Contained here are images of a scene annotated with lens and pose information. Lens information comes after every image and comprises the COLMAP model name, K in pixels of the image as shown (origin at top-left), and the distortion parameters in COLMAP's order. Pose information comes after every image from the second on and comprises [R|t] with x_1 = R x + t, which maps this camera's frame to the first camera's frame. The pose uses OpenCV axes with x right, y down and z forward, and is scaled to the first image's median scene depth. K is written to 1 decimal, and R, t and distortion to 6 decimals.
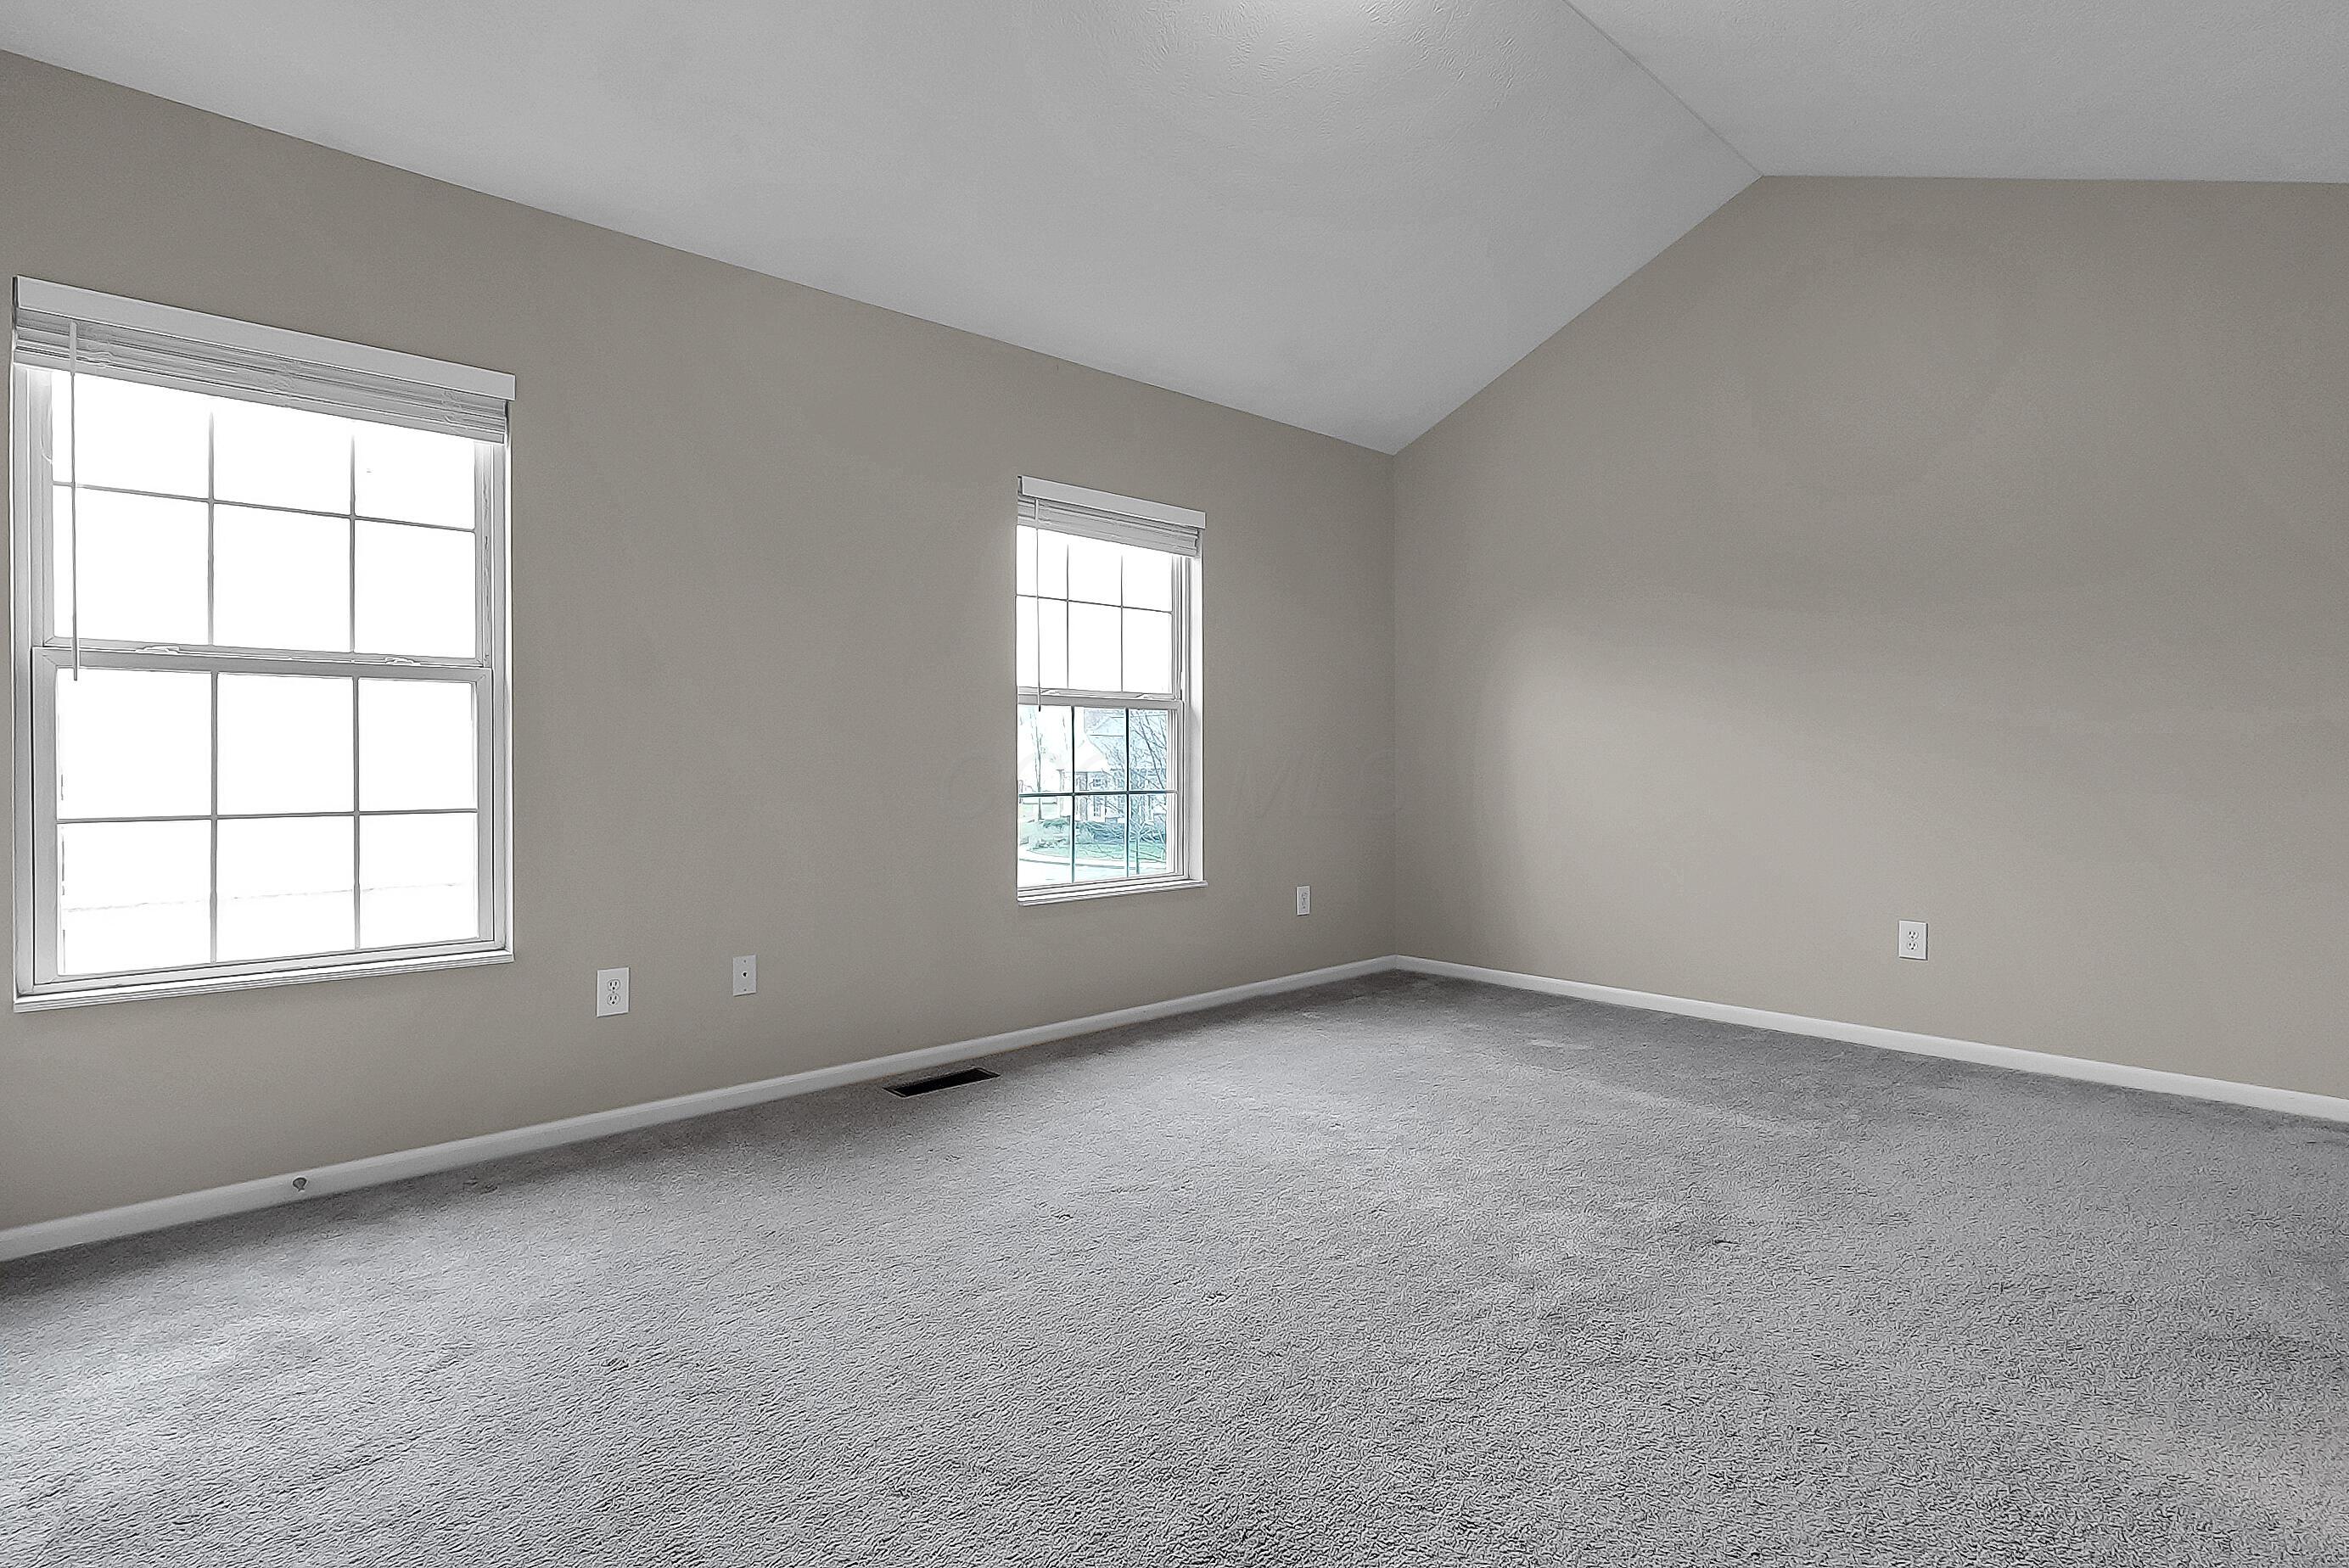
lens RADIAL K [[1094.4, 0, 1174.5], [0, 1094.4, 784.0], [0, 0, 1]] dist [-0.002308, 0.001166]
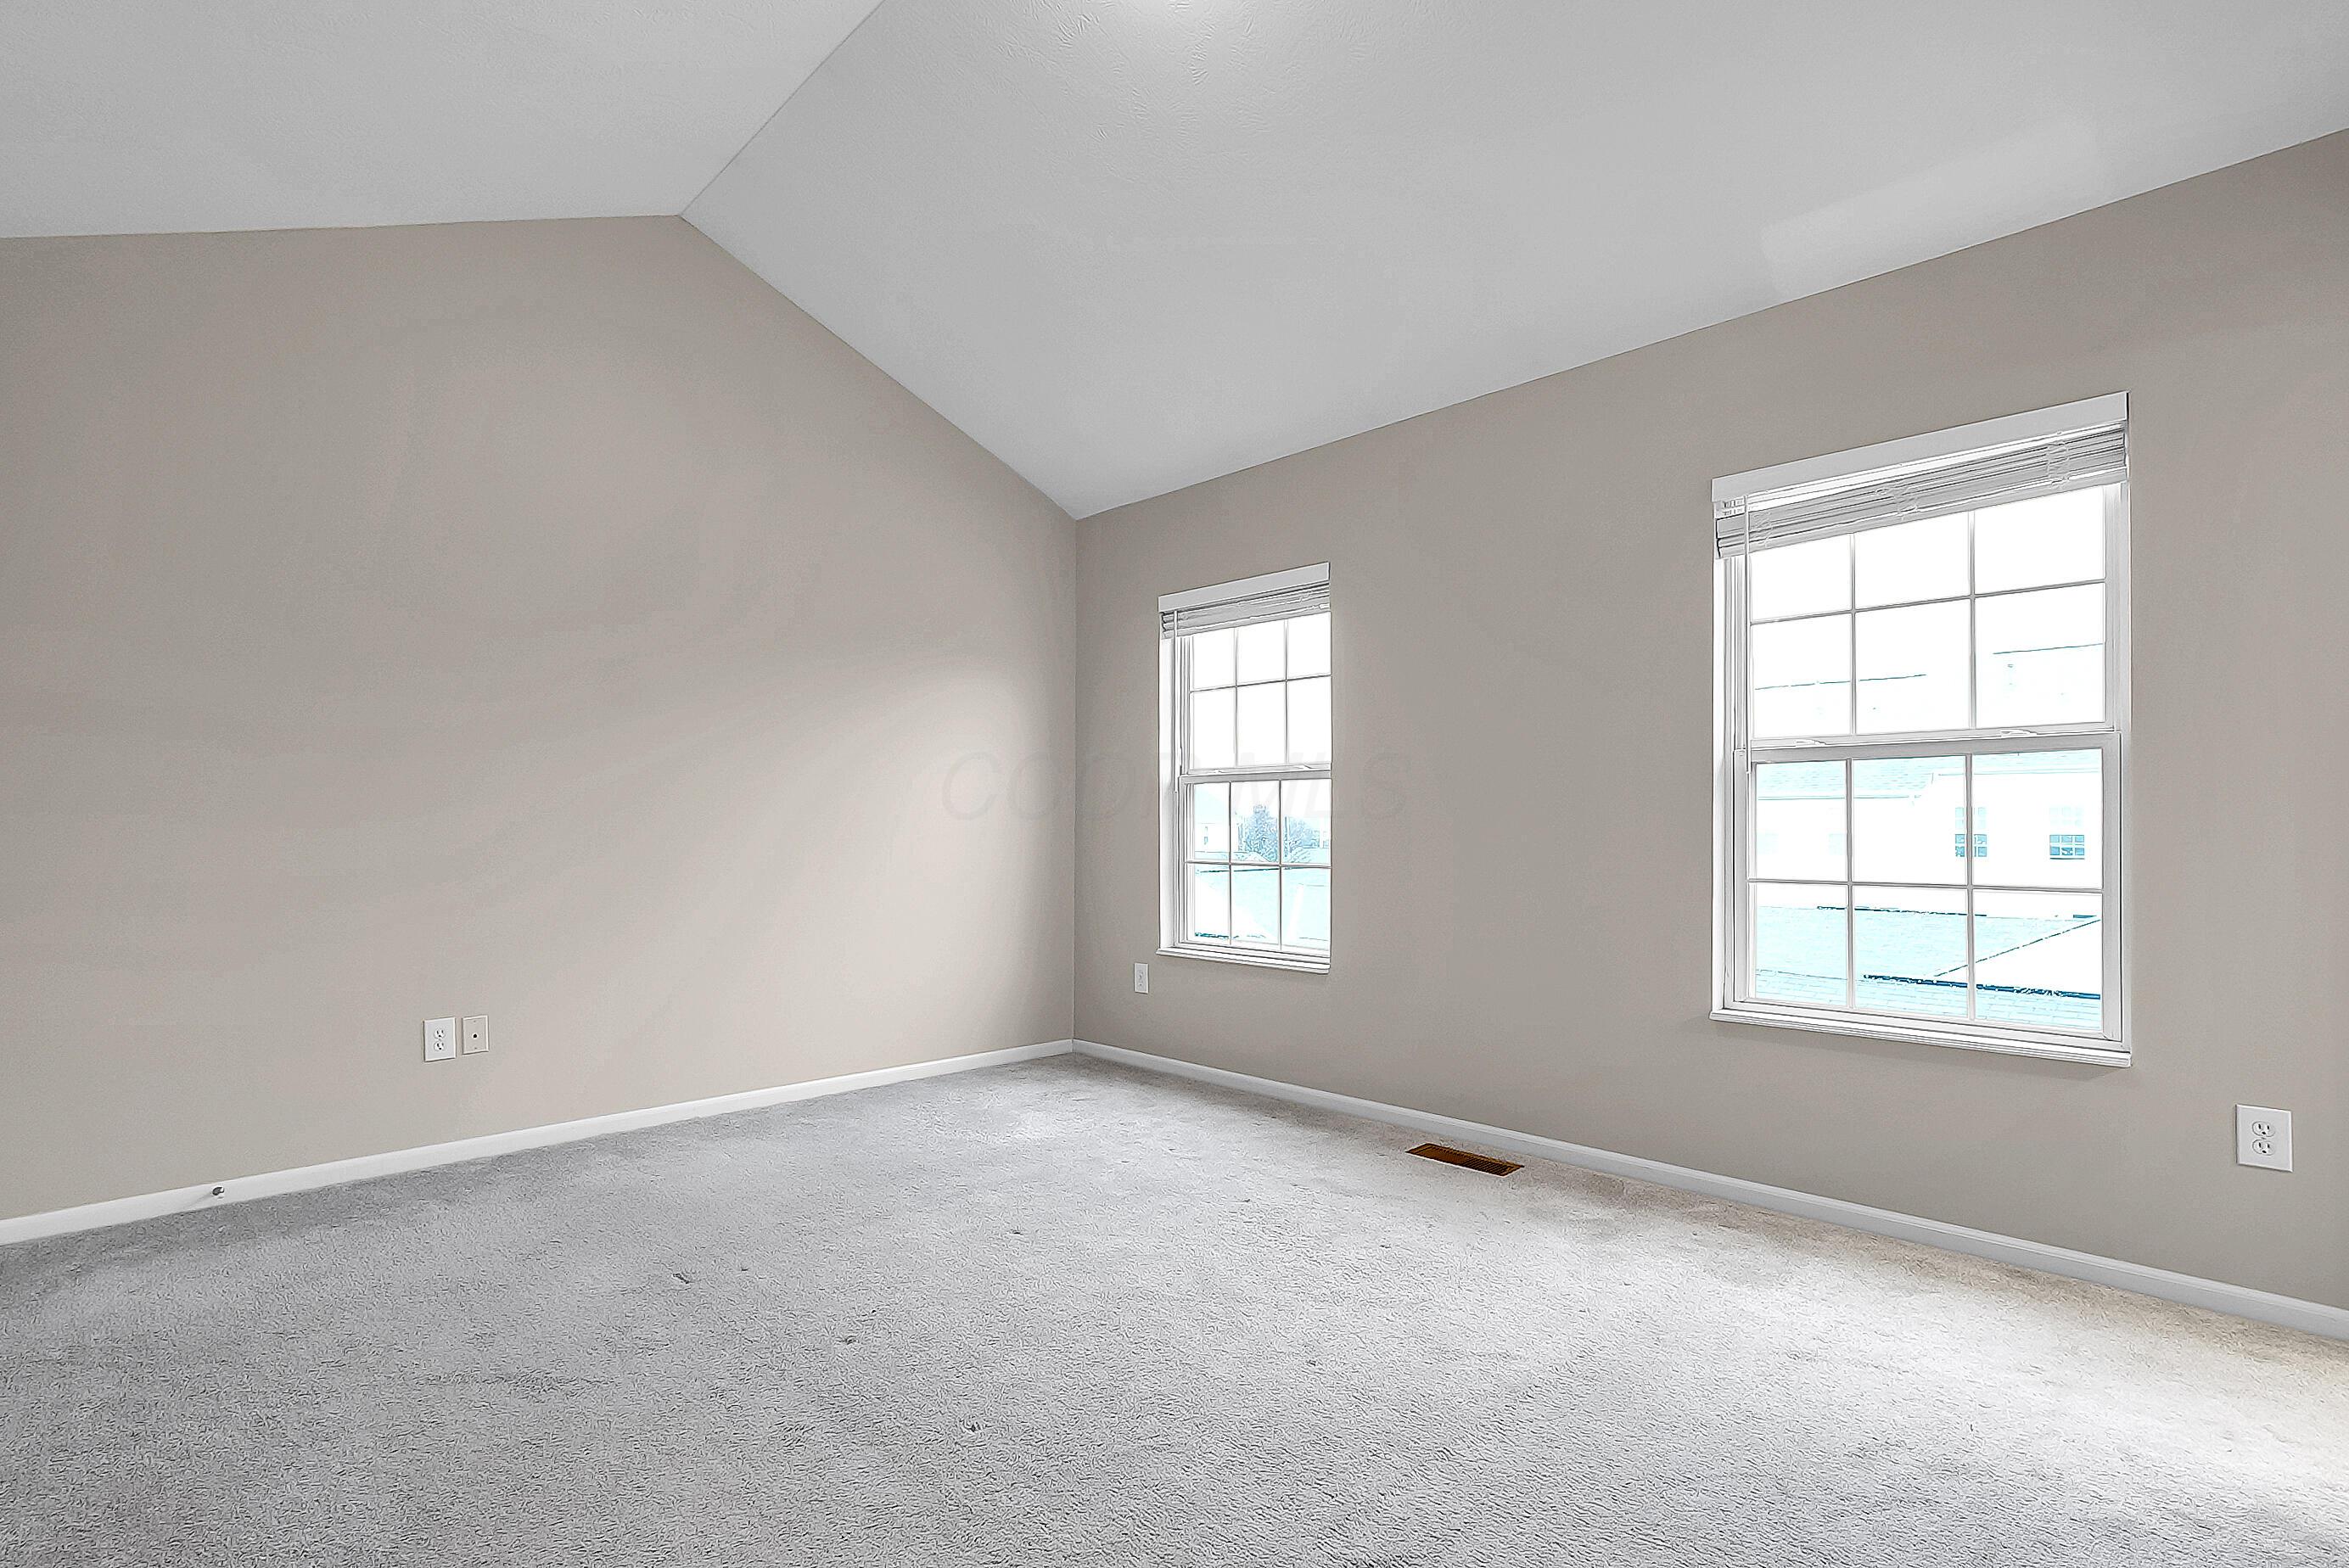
lens RADIAL K [[1076.5, 0, 1175.3], [0, 1076.5, 821.7], [0, 0, 1]] dist [-0.000480, 0.000206]
pose [[0.069676, -0.005106, -0.997557, 0.579700], [-0.029772, 0.999531, -0.007195, -0.013764], [0.997125, 0.030201, 0.069491, 0.519302]]
